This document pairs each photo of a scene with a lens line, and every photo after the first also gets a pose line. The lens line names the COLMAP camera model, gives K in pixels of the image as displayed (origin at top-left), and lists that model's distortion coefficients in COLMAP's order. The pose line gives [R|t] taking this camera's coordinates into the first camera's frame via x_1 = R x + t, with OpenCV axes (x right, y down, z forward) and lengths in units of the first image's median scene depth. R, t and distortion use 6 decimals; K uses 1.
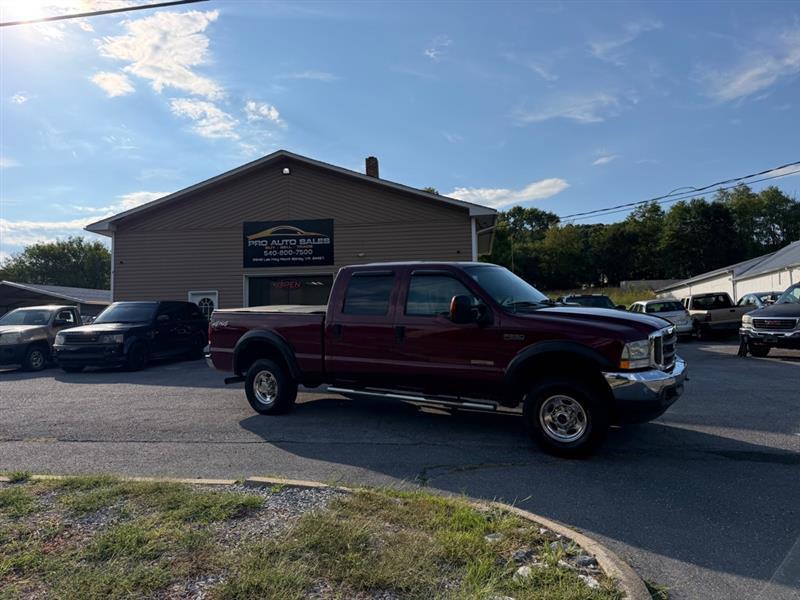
lens RADIAL K [[566.3, 0, 405.4], [0, 566.3, 317.5], [0, 0, 1]] dist [0.047311, -0.058523]
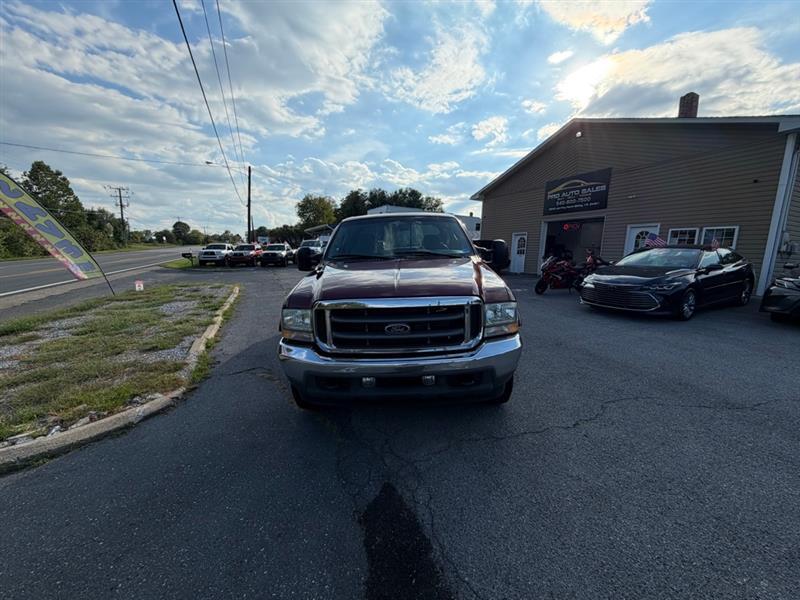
lens RADIAL K [[322.1, 0, 397.0], [0, 322.1, 301.5], [0, 0, 1]] dist [-0.004916, 0.001391]
pose [[0.511072, 0.162366, -0.844063, 0.246219], [-0.015380, 0.983567, 0.179889, -0.014216], [0.859400, -0.078955, 0.505171, 0.256529]]
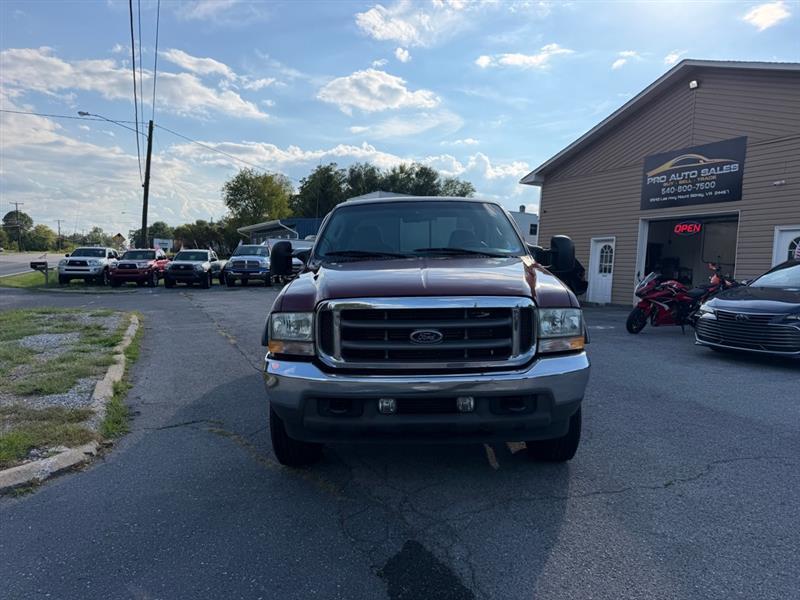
lens RADIAL K [[566.3, 0, 397.1], [0, 566.3, 298.8], [0, 0, 1]] dist [0.047311, -0.058523]
pose [[0.516022, 0.083470, -0.852499, 0.281879], [-0.034481, 0.996458, 0.076693, -0.005770], [0.855881, -0.010180, 0.517072, 0.224069]]
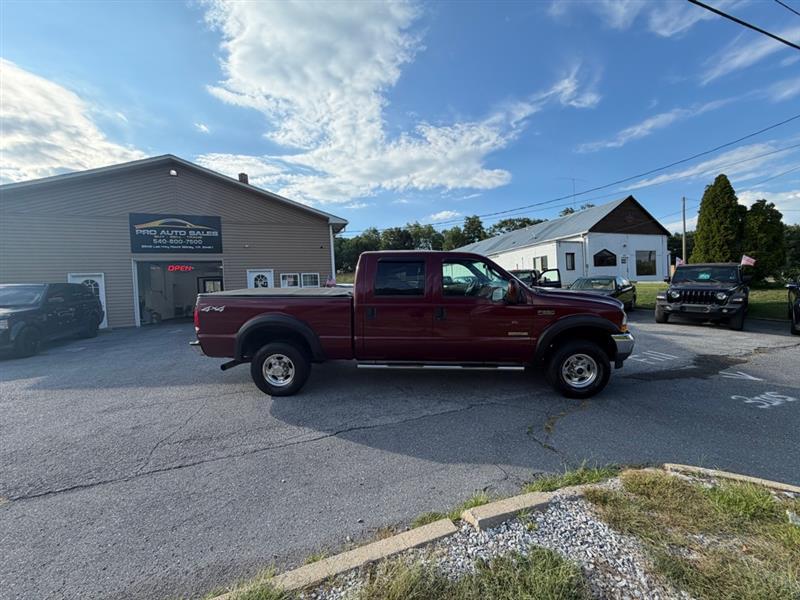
lens RADIAL K [[317.6, 0, 399.5], [0, 317.6, 305.1], [0, 0, 1]] dist [-0.002341, 0.001373]
pose [[0.867028, -0.043336, 0.496371, -0.137452], [0.017274, 0.998226, 0.056977, -0.008831], [-0.497959, -0.040826, 0.866239, 0.166683]]
